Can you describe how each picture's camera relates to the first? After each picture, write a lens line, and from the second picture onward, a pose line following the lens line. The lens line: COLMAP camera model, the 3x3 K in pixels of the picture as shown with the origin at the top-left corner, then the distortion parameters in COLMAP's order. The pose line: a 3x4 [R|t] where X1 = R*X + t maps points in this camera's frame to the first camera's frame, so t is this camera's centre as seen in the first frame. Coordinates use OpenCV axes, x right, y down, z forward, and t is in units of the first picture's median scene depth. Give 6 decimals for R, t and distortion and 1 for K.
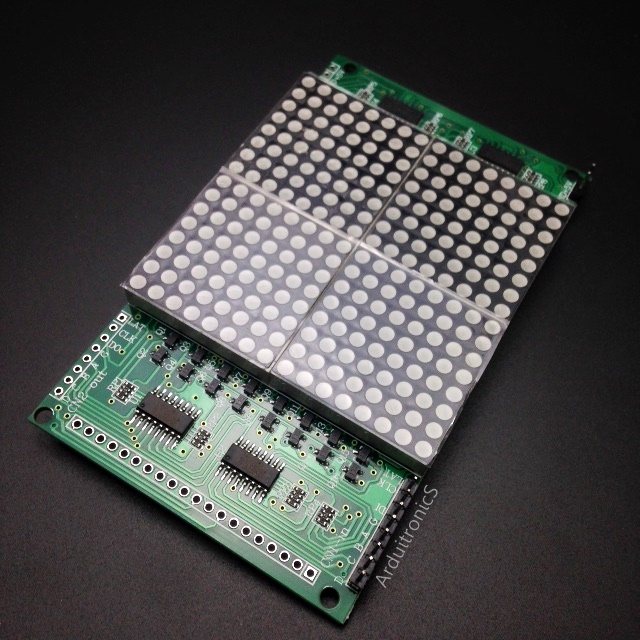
lens RADIAL K [[796.5, 0, 324.5], [0, 796.5, 319.9], [0, 0, 1]] dist [0.128771, 0.000000]
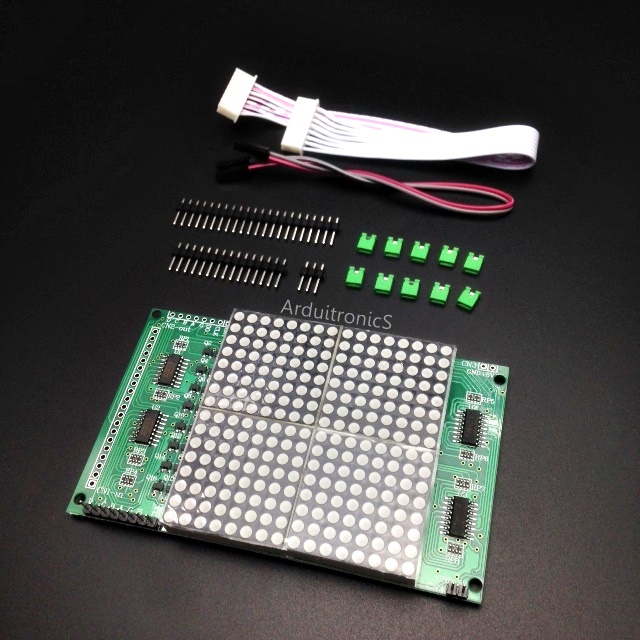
lens RADIAL K [[796.5, 0, 318.4], [0, 796.5, 317.0], [0, 0, 1]] dist [0.128771, 0.000000]
pose [[0.292064, 0.749173, -0.594506, 0.730945], [-0.792360, 0.537652, 0.288264, -0.609865], [0.535597, 0.386872, 0.750644, -0.088794]]
